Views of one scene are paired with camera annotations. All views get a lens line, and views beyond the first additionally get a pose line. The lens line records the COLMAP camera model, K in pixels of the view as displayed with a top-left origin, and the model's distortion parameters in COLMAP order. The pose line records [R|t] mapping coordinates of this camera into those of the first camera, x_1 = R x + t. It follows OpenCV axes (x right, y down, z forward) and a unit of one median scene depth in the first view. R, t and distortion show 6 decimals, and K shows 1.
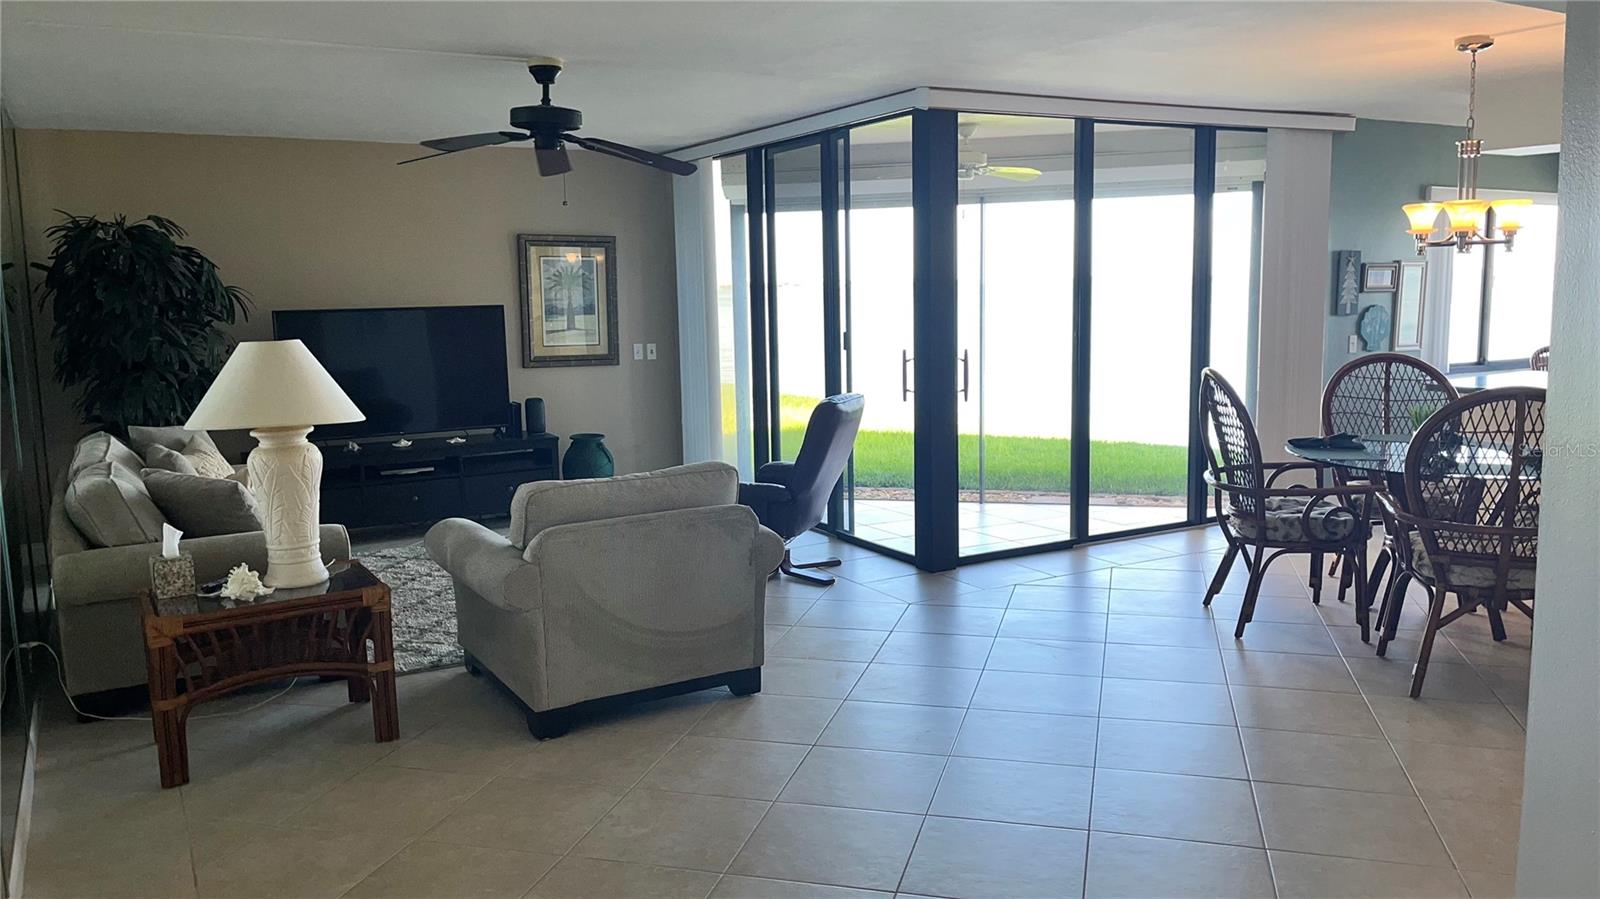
lens RADIAL K [[1210.0, 0, 799.6], [0, 1210.0, 439.5], [0, 0, 1]] dist [0.074546, -0.112444]
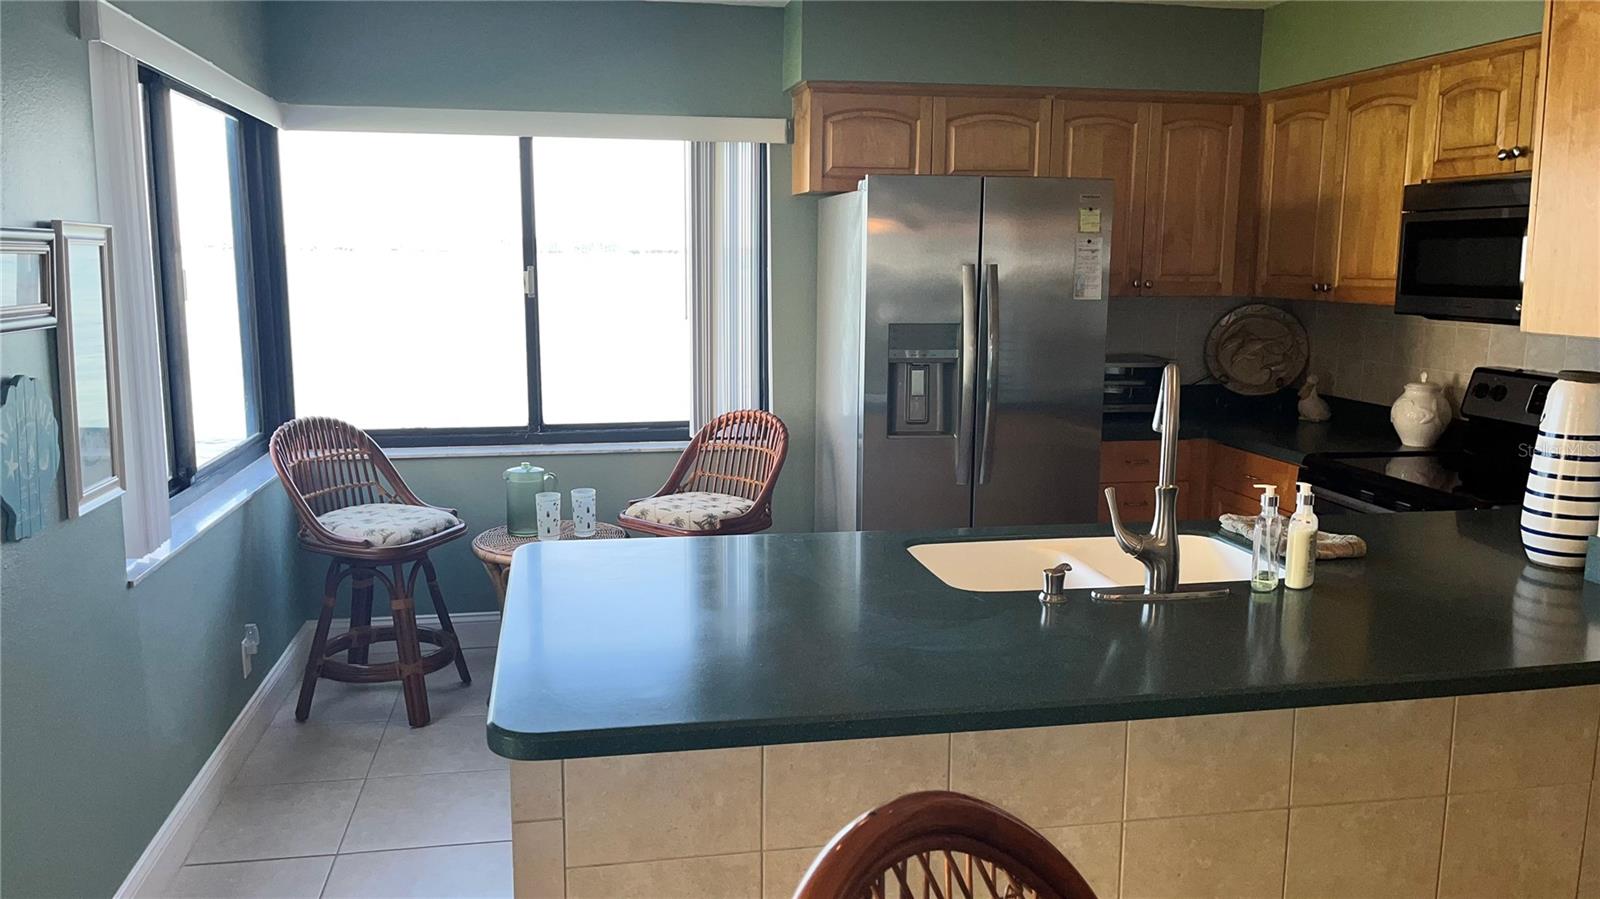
lens RADIAL K [[1210.0, 0, 799.6], [0, 1210.0, 439.5], [0, 0, 1]] dist [0.074546, -0.112444]
pose [[0.325342, -0.119454, 0.938021, 0.316113], [0.105040, 0.990415, 0.089694, -0.122045], [-0.939744, 0.069348, 0.334771, 0.885127]]
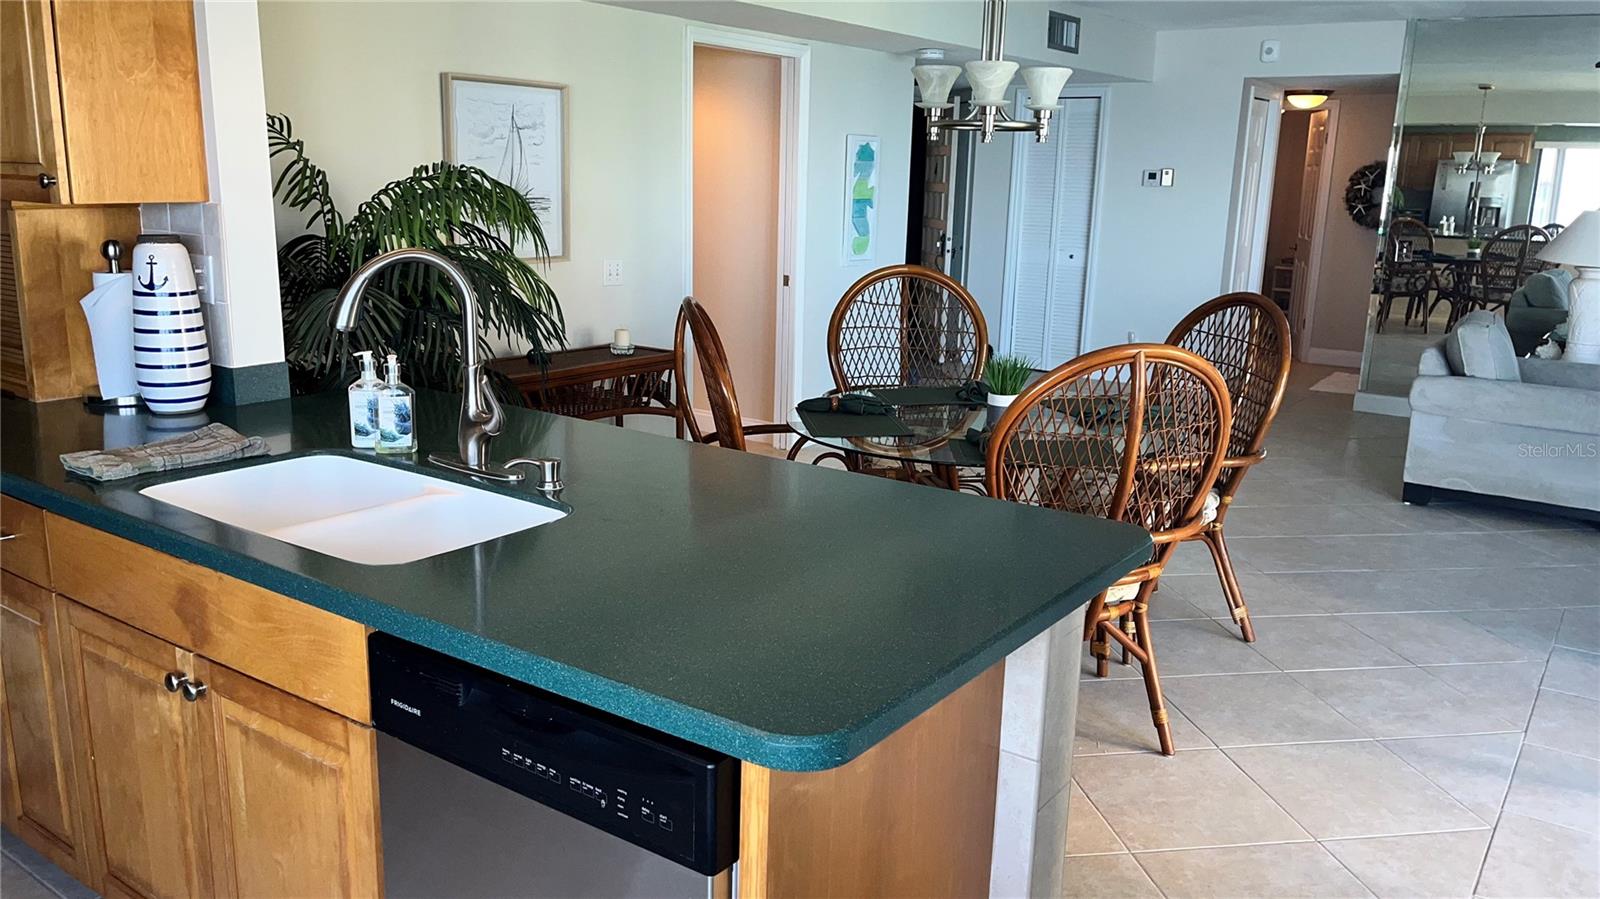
lens RADIAL K [[1210.0, 0, 799.6], [0, 1210.0, 439.5], [0, 0, 1]] dist [0.074546, -0.112444]
pose [[-0.906838, 0.091473, -0.411434, 0.738594], [-0.058784, 0.939176, 0.338369, -0.172813], [0.417361, 0.331031, -0.846303, 1.256274]]
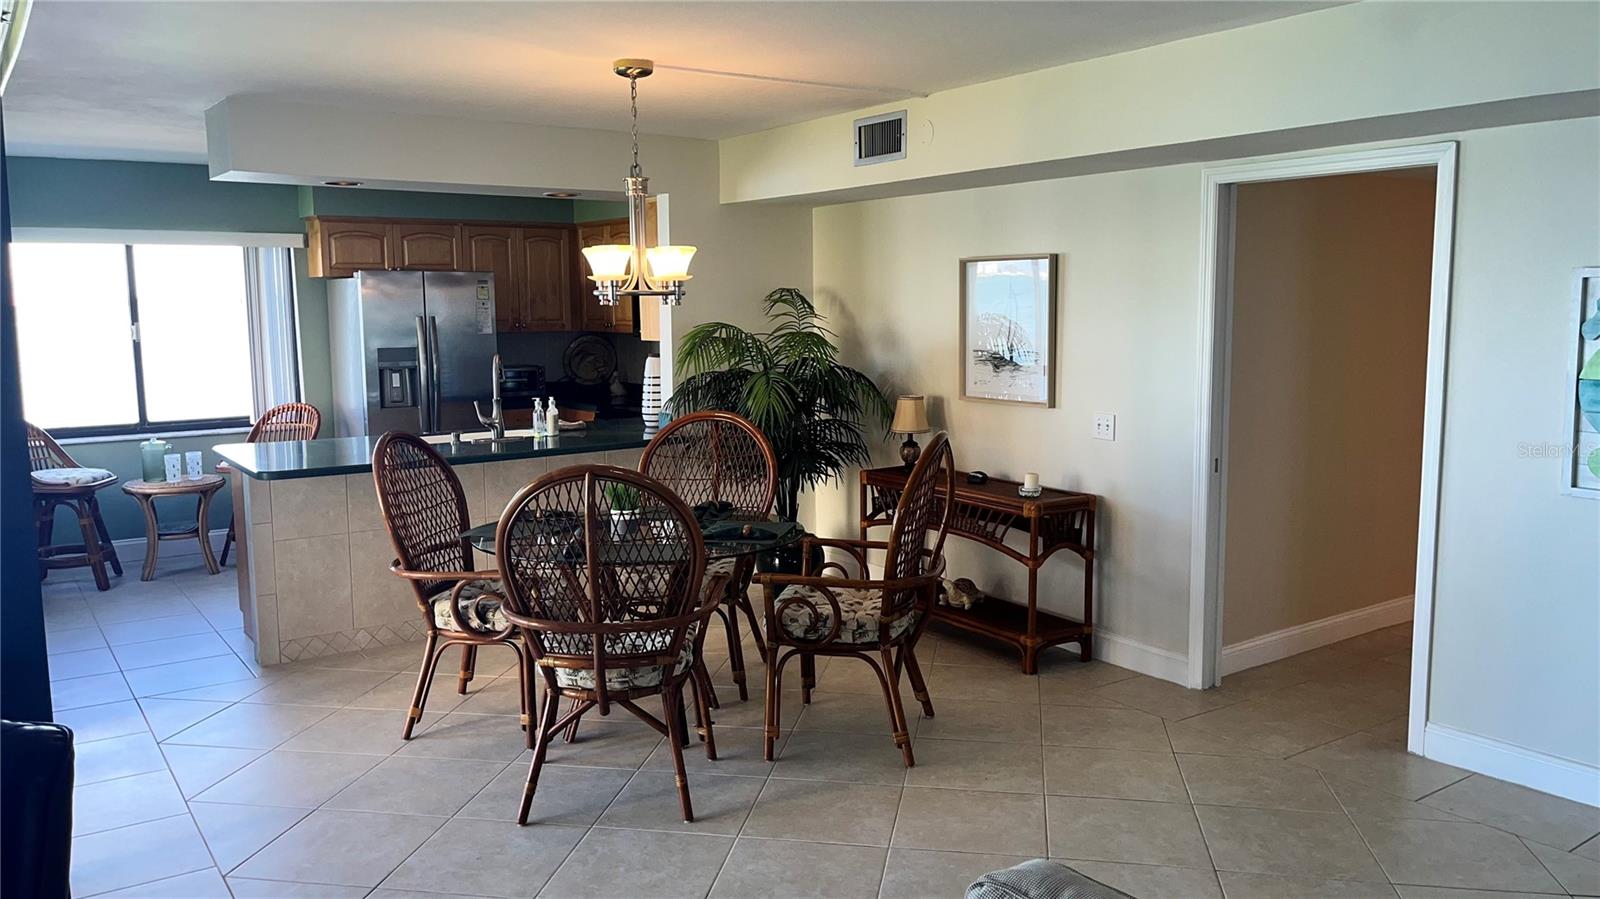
lens RADIAL K [[1212.8, 0, 799.3], [0, 1212.8, 442.5], [0, 0, 1]] dist [0.056885, -0.046885]
pose [[-0.090719, -0.094023, 0.991428, -0.275075], [0.137274, 0.984849, 0.105960, -0.100752], [-0.986370, 0.145709, -0.076437, 0.751718]]
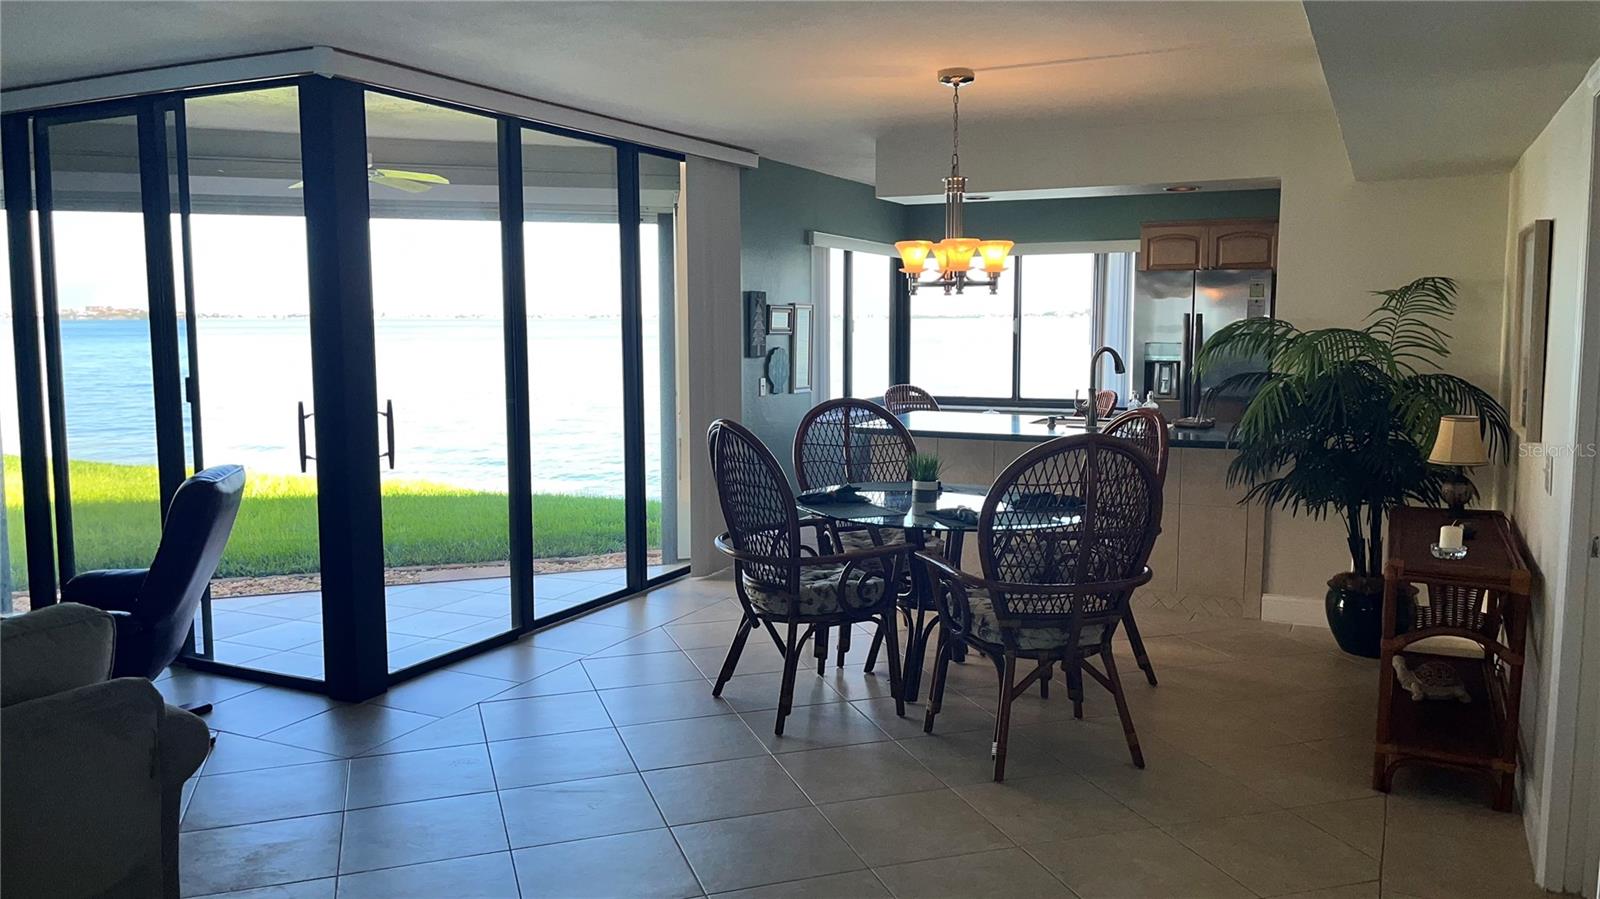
lens RADIAL K [[1210.0, 0, 799.6], [0, 1210.0, 439.5], [0, 0, 1]] dist [0.074546, -0.112444]
pose [[0.830517, -0.036834, 0.555774, -0.072840], [0.054974, 0.998360, -0.015983, -0.022718], [-0.554274, 0.043827, 0.831180, 0.217455]]
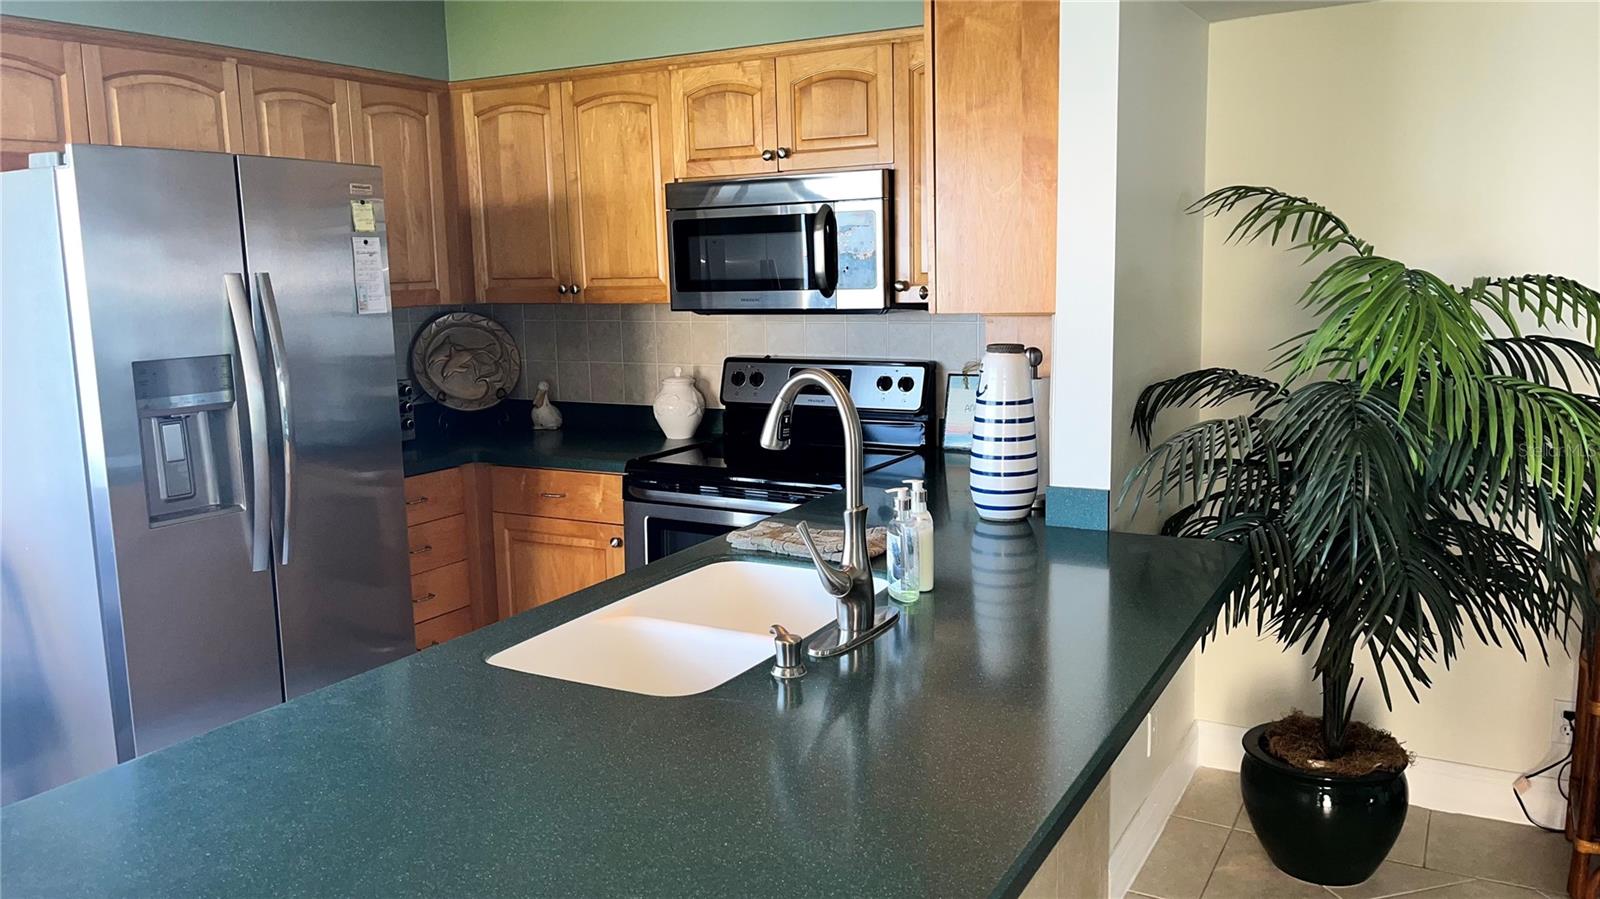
lens RADIAL K [[1210.0, 0, 799.6], [0, 1210.0, 439.5], [0, 0, 1]] dist [0.074546, -0.112444]
pose [[-0.509957, -0.092412, 0.855222, 0.427347], [0.143506, 0.971140, 0.190508, -0.141852], [-0.848145, 0.219880, -0.481977, 1.055454]]
